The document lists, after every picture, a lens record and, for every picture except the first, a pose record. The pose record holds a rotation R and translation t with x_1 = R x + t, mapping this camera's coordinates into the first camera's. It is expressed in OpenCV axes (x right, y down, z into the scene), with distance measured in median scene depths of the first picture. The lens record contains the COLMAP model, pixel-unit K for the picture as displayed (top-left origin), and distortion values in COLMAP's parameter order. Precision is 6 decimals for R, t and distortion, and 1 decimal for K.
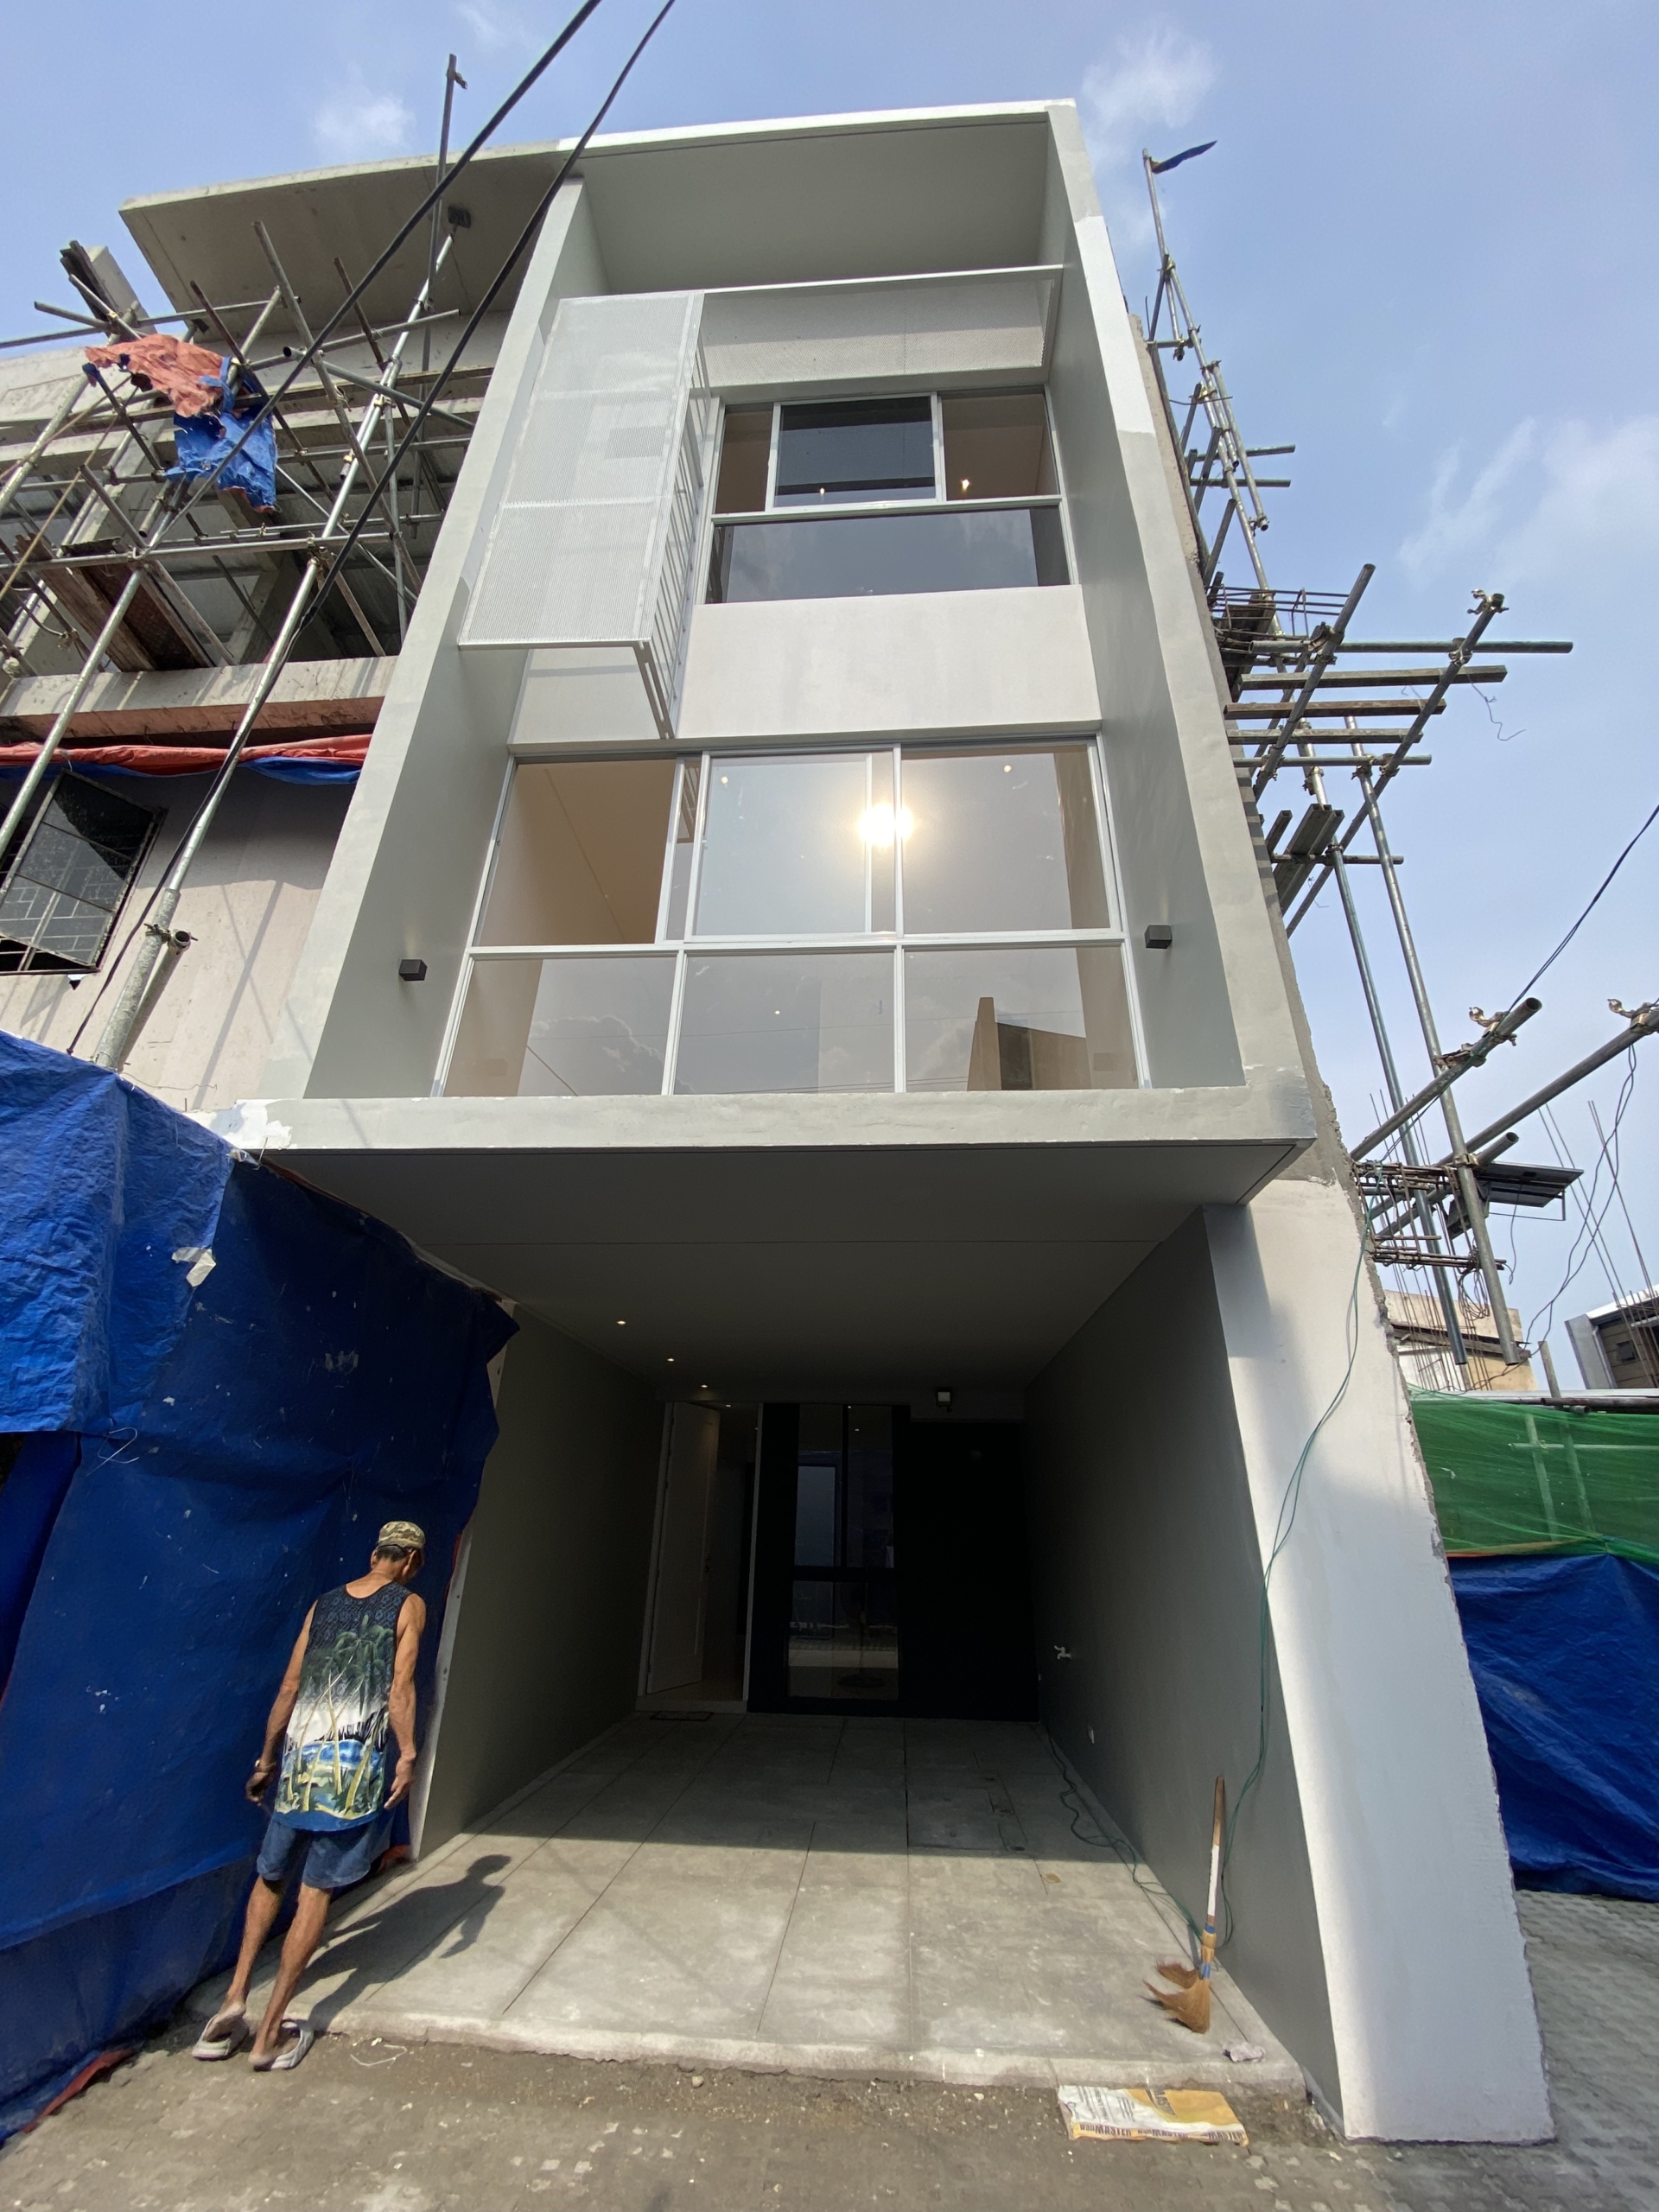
lens RADIAL K [[901.3, 0, 838.1], [0, 901.3, 1105.4], [0, 0, 1]] dist [-0.000047, -0.000006]
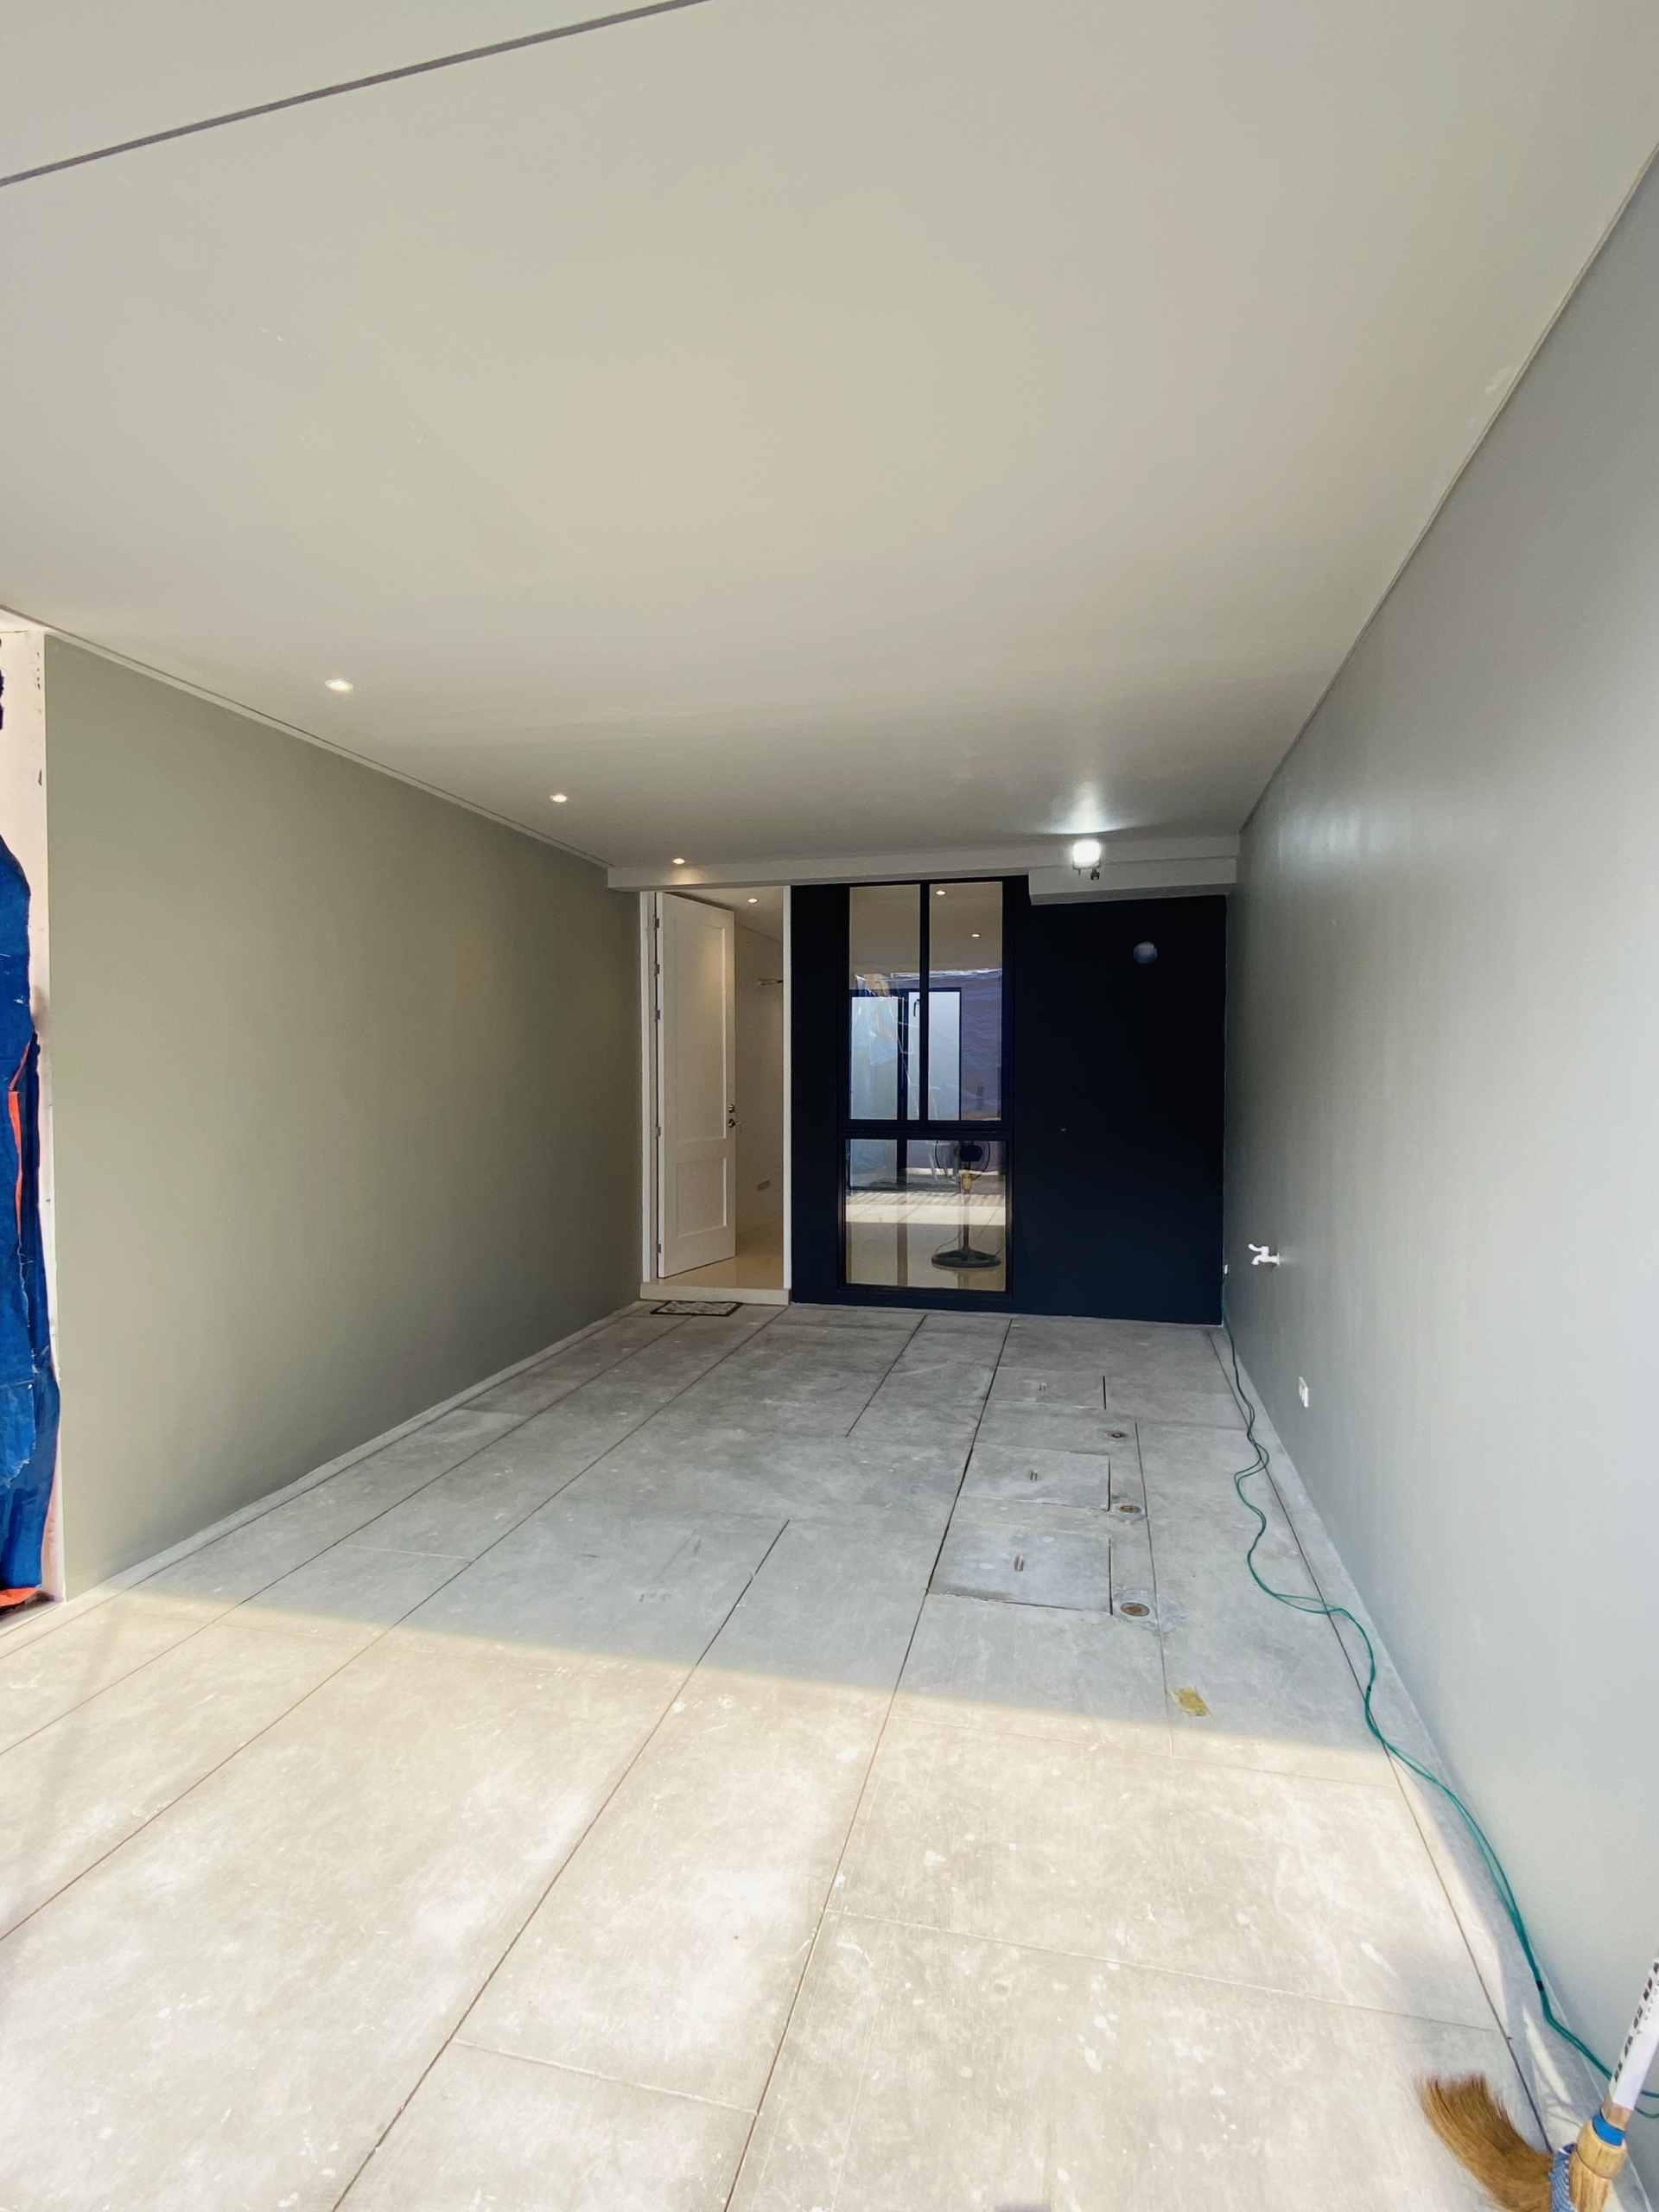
lens RADIAL K [[1057.6, 0, 823.2], [0, 1057.6, 1099.3], [0, 0, 1]] dist [-0.006211, -0.001486]
pose [[0.980793, -0.018712, -0.194153, 0.171791], [0.105016, 0.889462, 0.444781, 0.307424], [0.164369, -0.456627, 0.874343, 0.662046]]
